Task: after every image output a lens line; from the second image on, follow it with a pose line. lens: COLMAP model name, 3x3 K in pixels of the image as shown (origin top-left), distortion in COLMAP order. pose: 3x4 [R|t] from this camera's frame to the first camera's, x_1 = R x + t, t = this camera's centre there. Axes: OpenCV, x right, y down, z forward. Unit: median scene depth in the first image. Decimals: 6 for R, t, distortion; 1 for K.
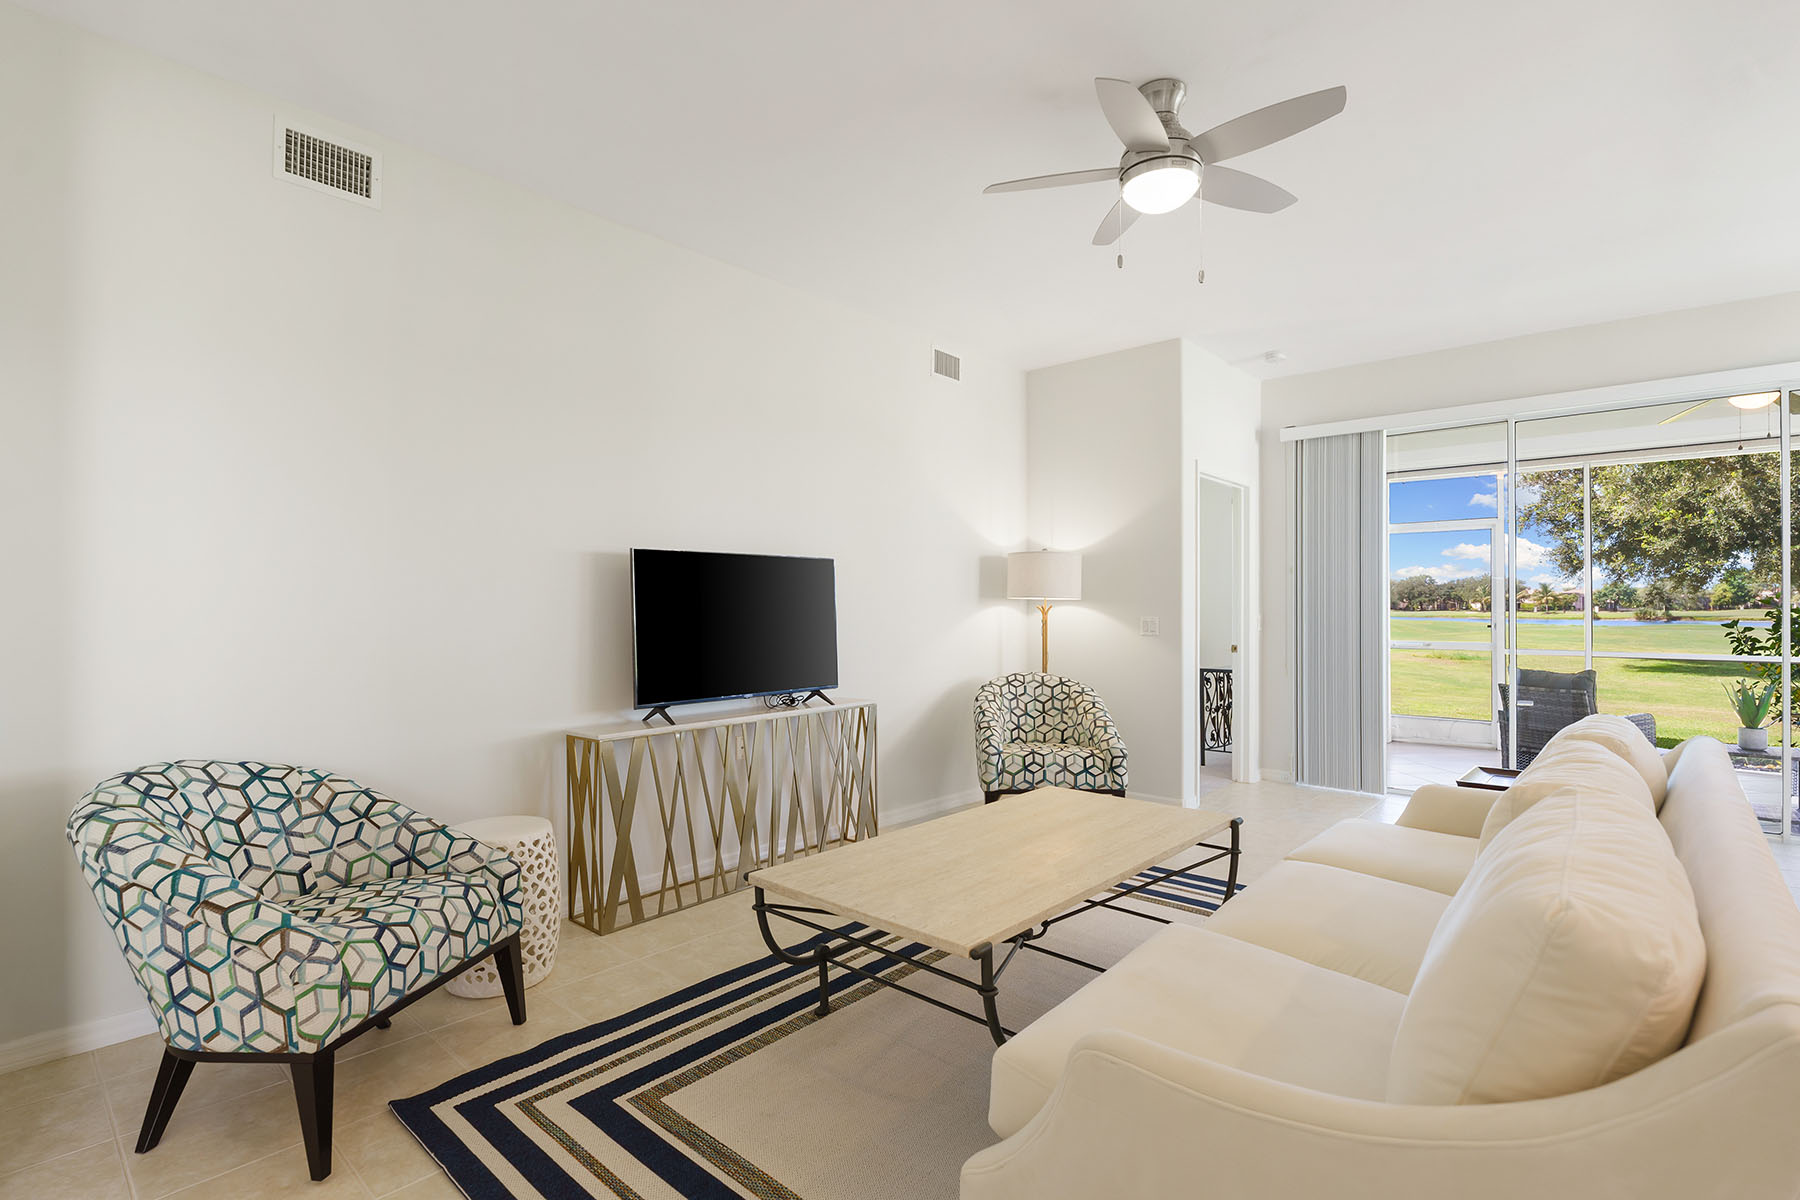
lens RADIAL K [[848.8, 0, 901.4], [0, 848.8, 613.4], [0, 0, 1]] dist [-0.008709, -0.001614]
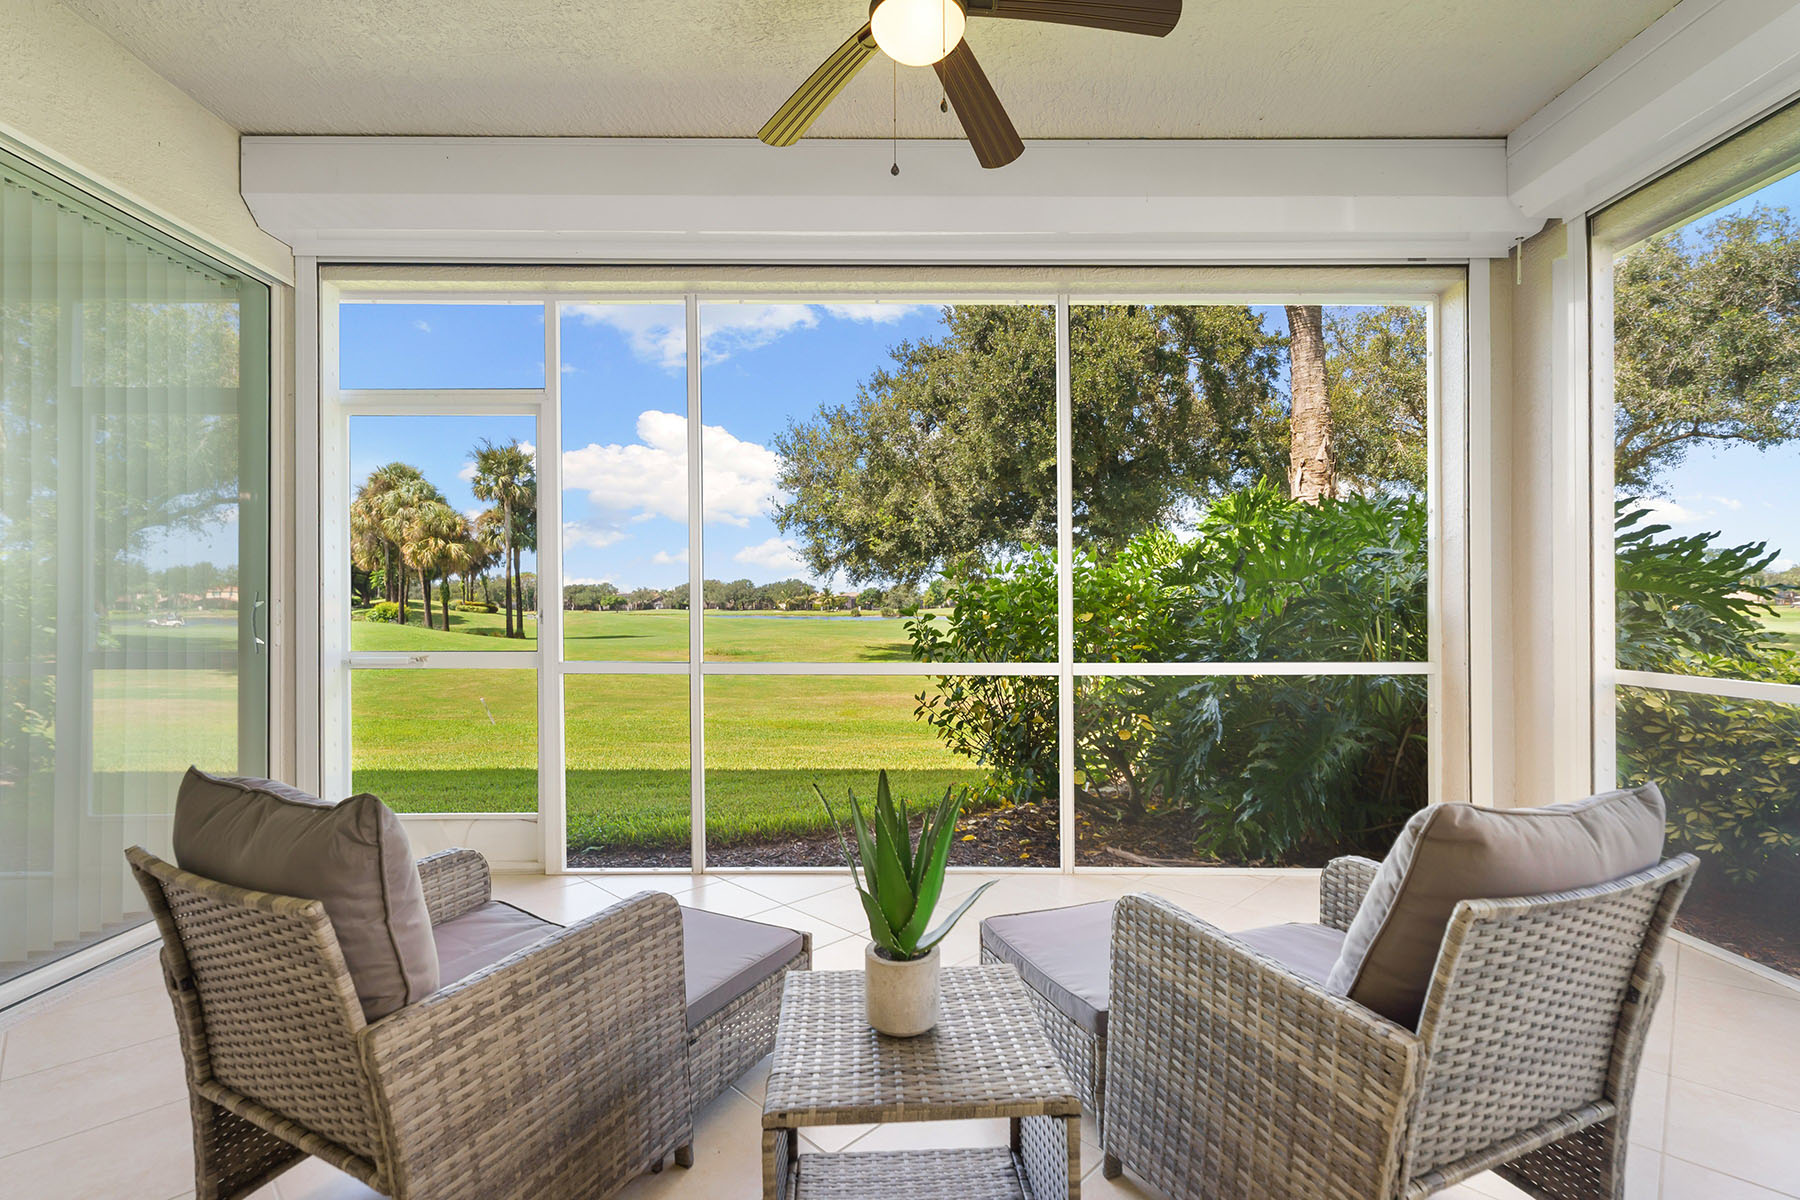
lens RADIAL K [[807.2, 0, 906.6], [0, 807.2, 610.5], [0, 0, 1]] dist [0.004477, 0.001046]
pose [[0.735349, -0.002749, 0.677683, 0.203559], [0.005162, 0.999985, -0.001545, 0.005155], [-0.677669, 0.004634, 0.735353, 0.195825]]
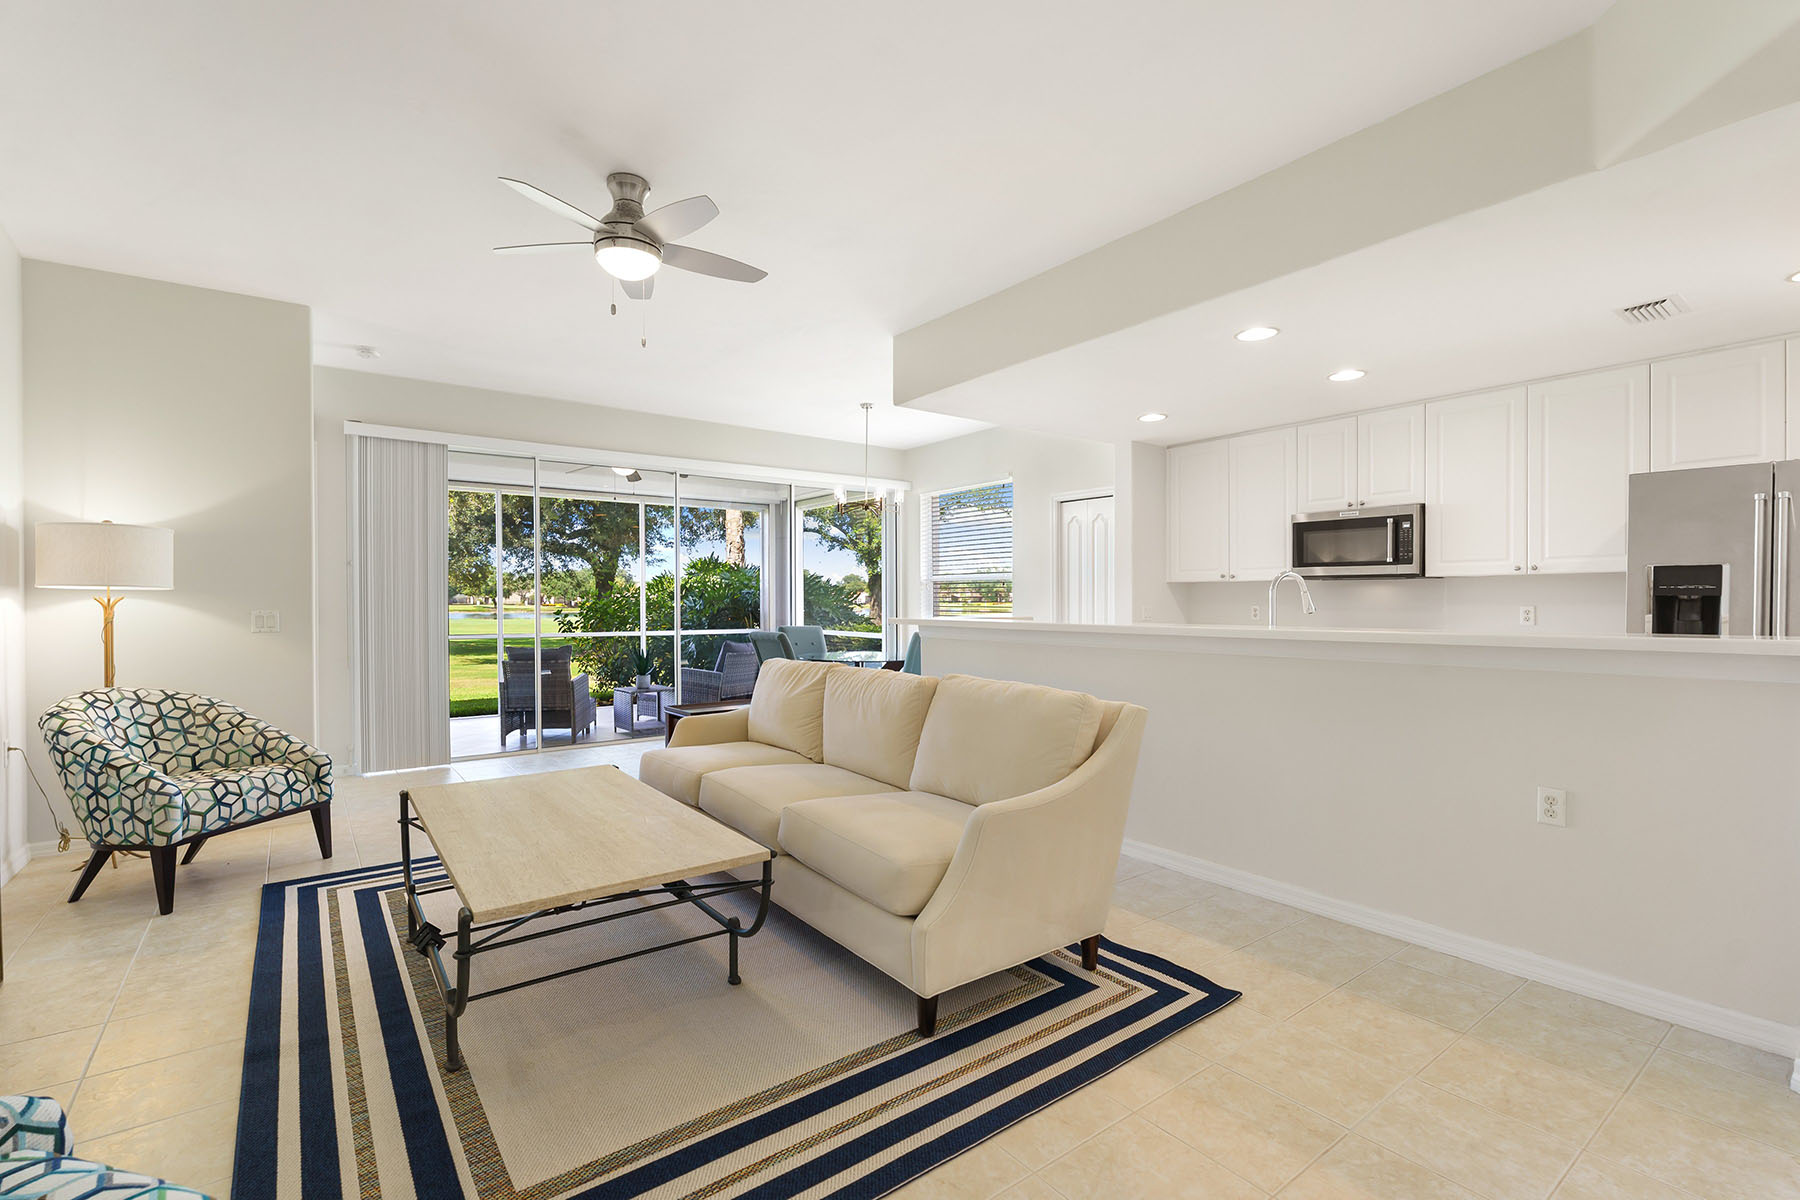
lens RADIAL K [[807.2, 0, 903.2], [0, 807.2, 608.5], [0, 0, 1]] dist [0.004477, 0.001046]
pose [[0.196022, -0.008126, 0.980566, -0.103005], [0.007772, 0.999947, 0.006733, 0.000381], [-0.980569, 0.006301, 0.196075, 0.049544]]
